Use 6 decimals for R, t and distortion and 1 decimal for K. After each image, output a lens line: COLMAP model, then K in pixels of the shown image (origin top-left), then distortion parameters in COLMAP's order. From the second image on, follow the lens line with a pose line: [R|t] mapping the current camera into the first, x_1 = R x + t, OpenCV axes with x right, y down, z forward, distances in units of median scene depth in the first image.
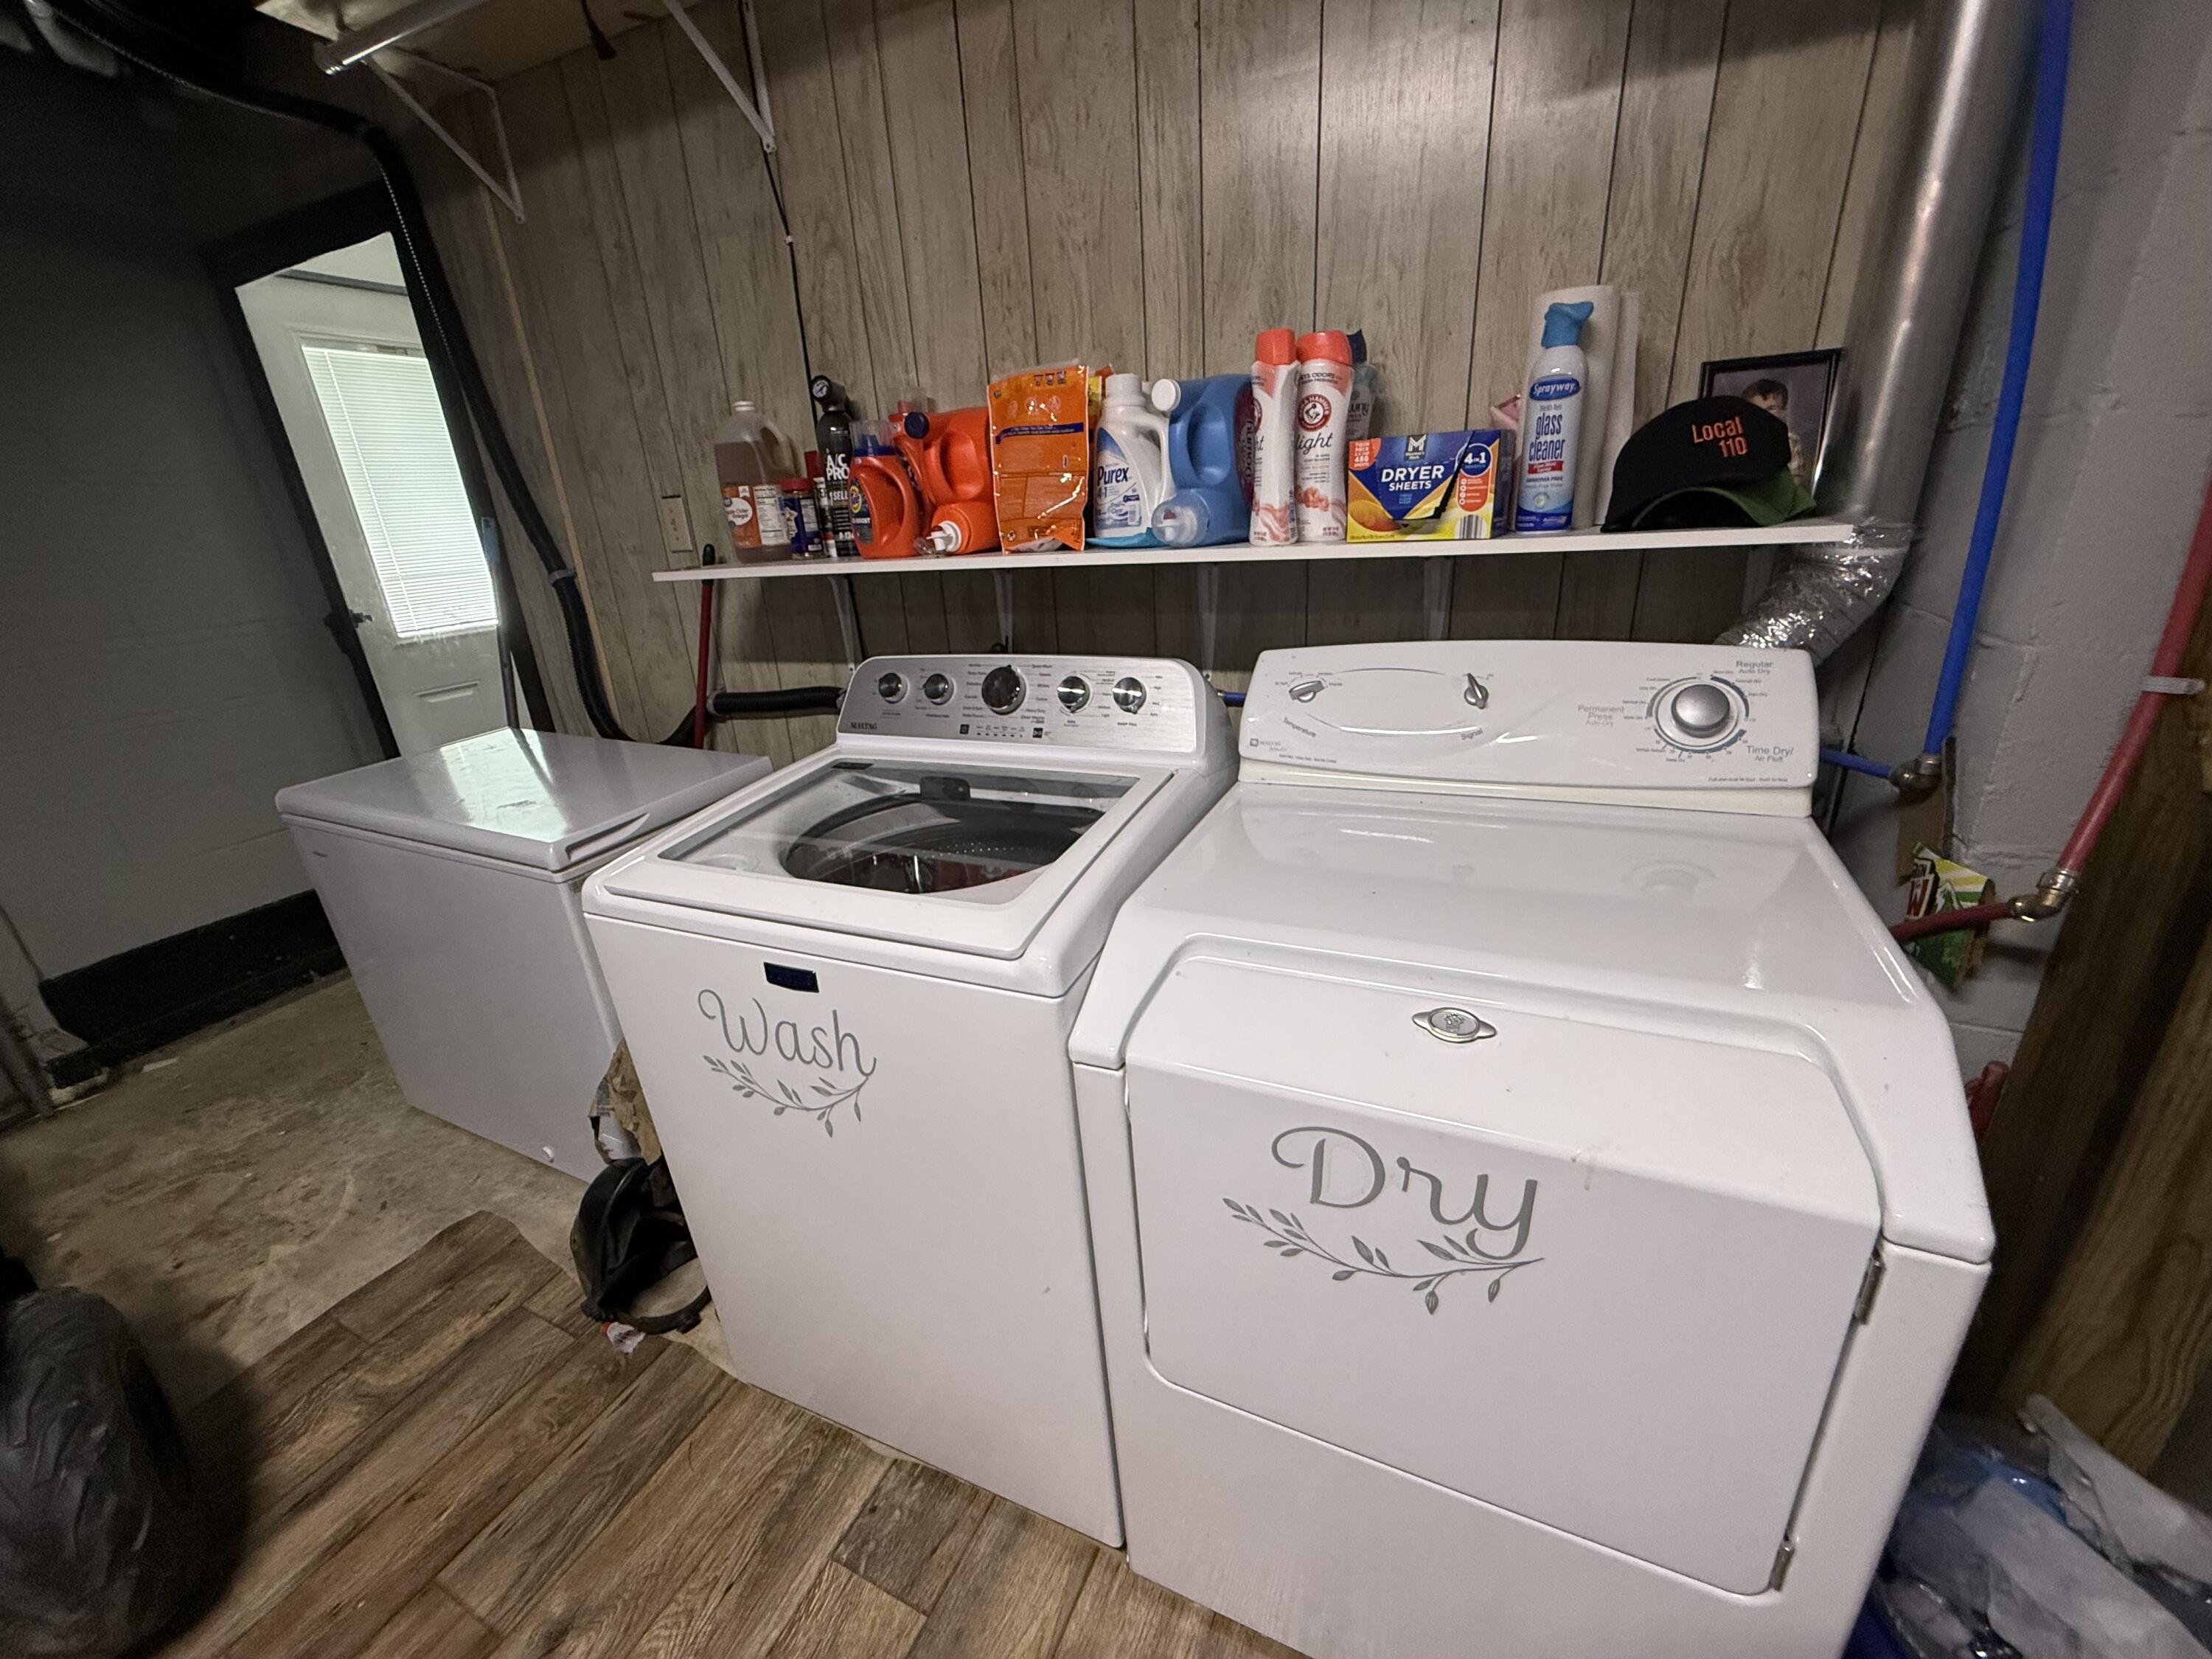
lens RADIAL K [[884.6, 0, 1106.0], [0, 884.6, 829.5], [0, 0, 1]] dist [0.000069, 0.000010]
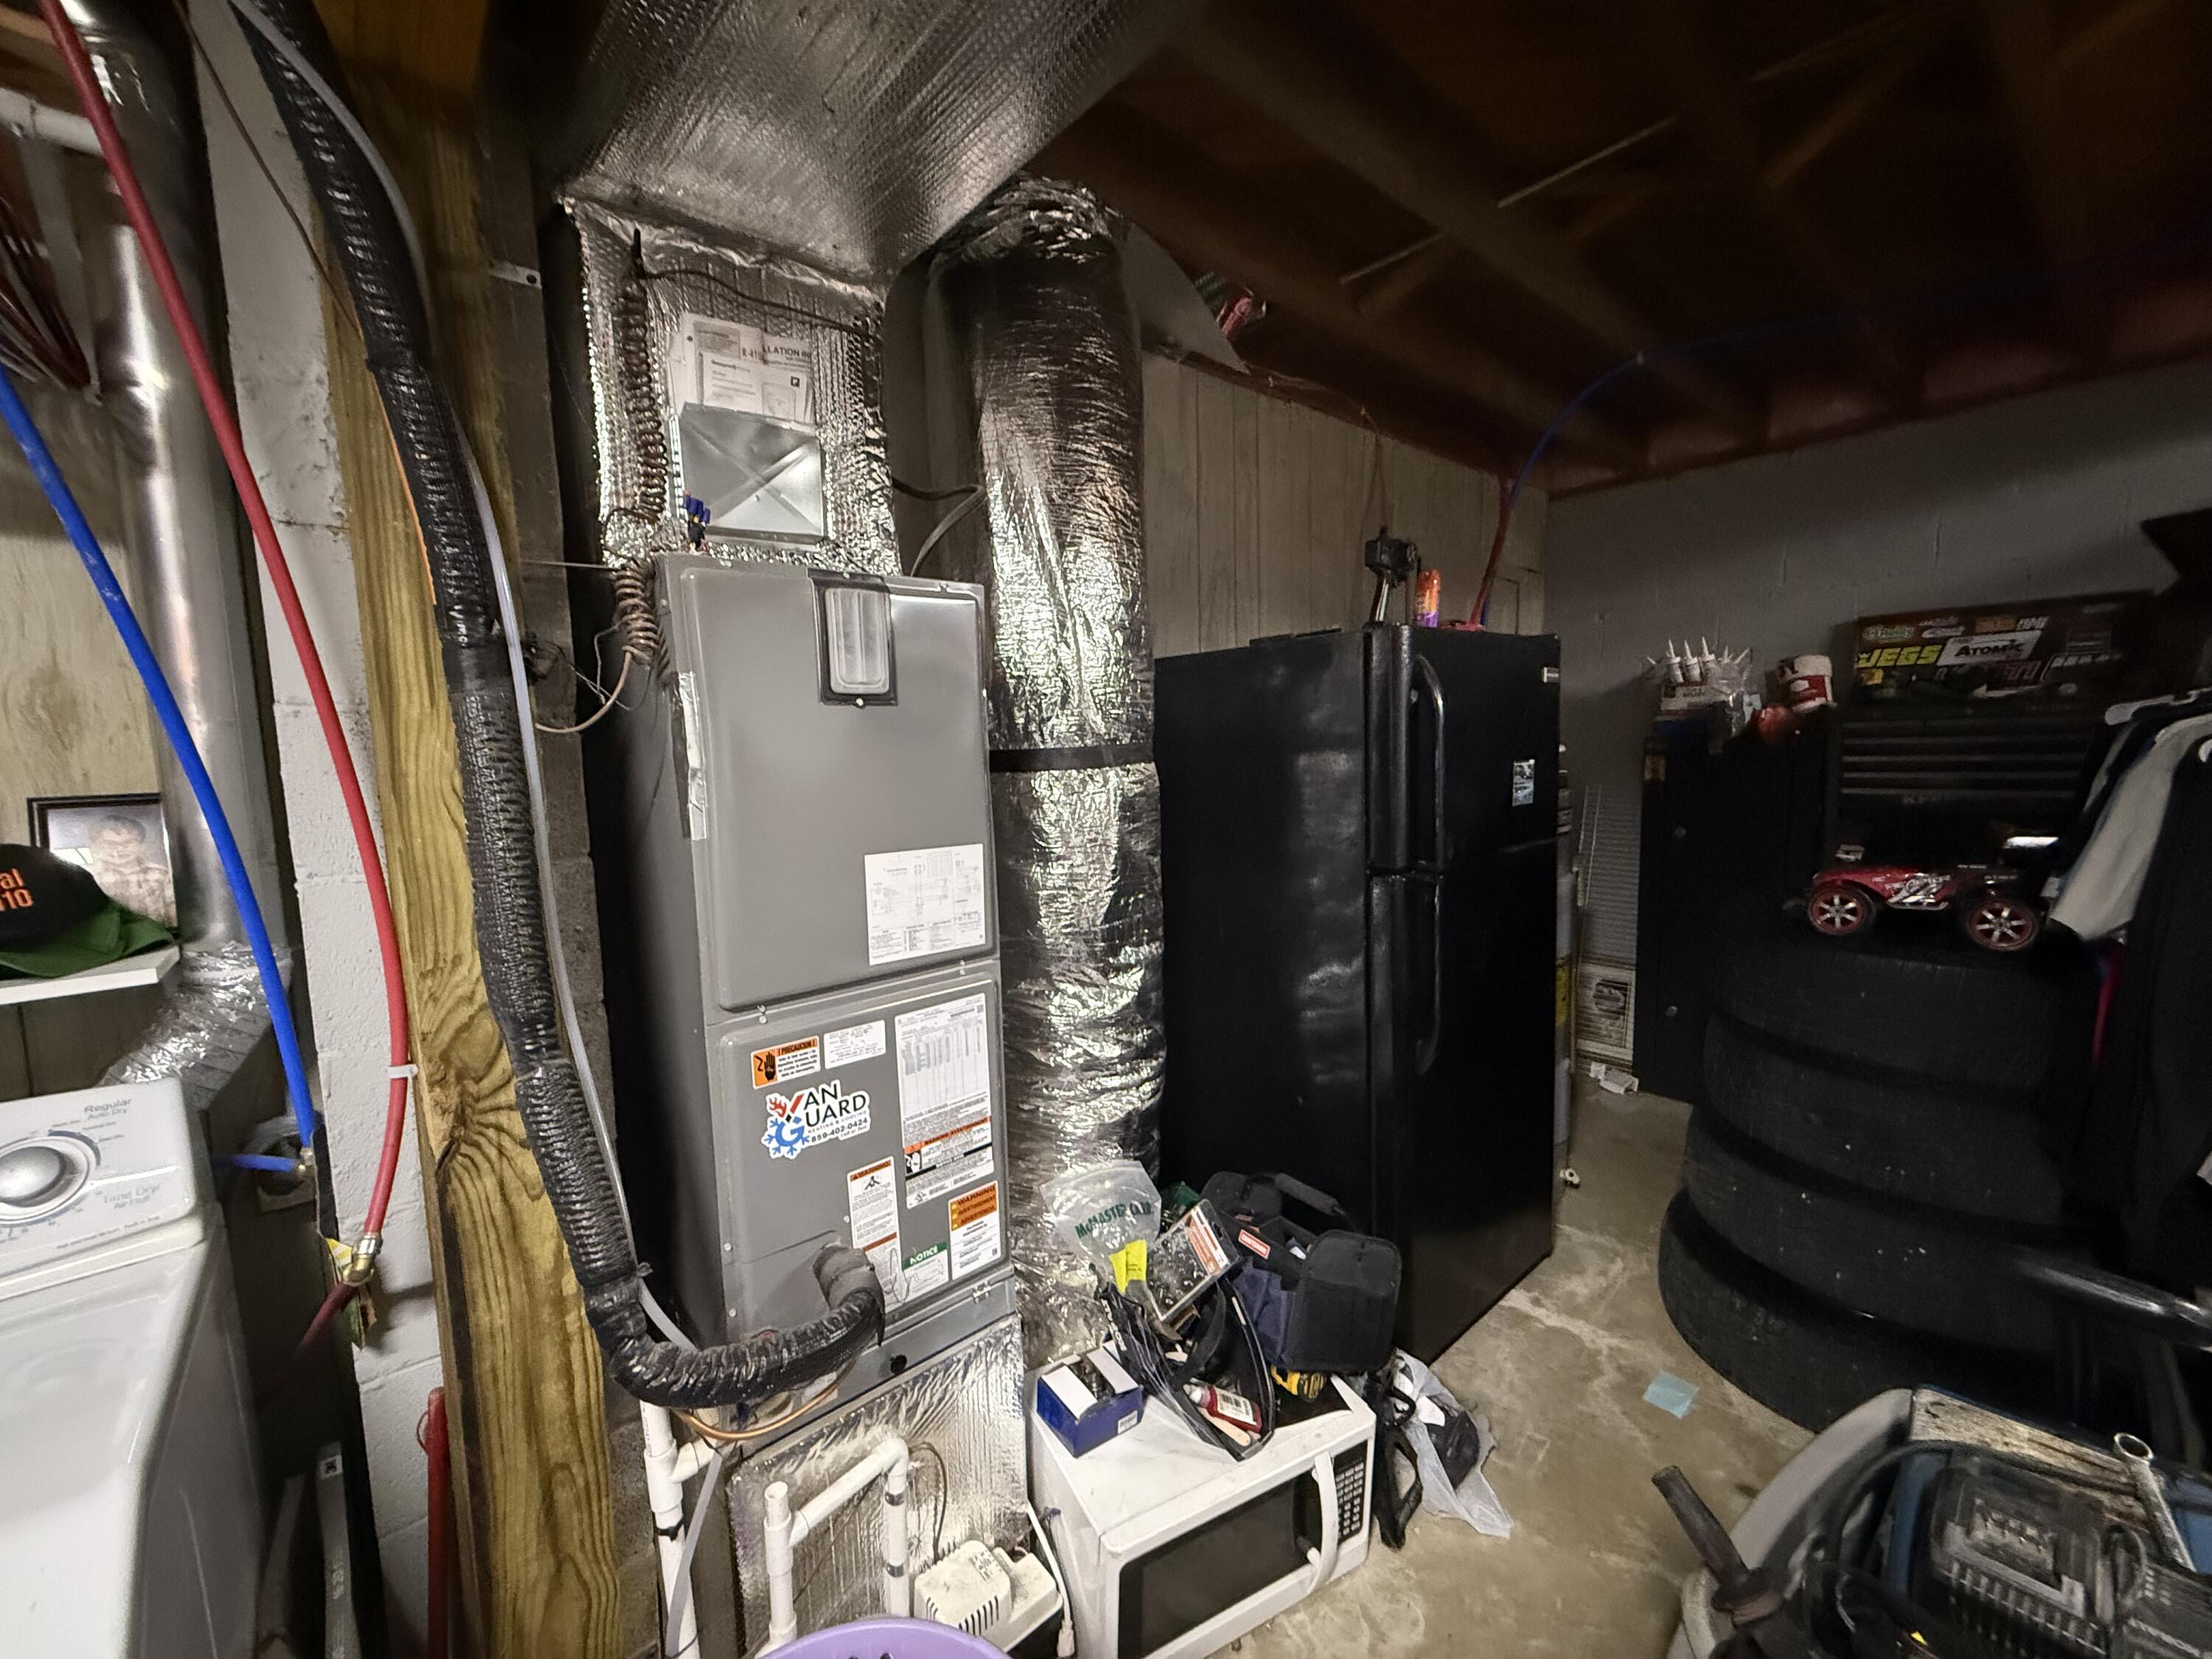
lens RADIAL K [[884.6, 0, 1106.0], [0, 884.6, 829.5], [0, 0, 1]] dist [0.000069, 0.000010]
pose [[0.420691, -0.041723, 0.906244, 0.329303], [0.321787, 0.940853, -0.106062, -0.017967], [-0.848217, 0.336237, 0.409234, -0.421912]]
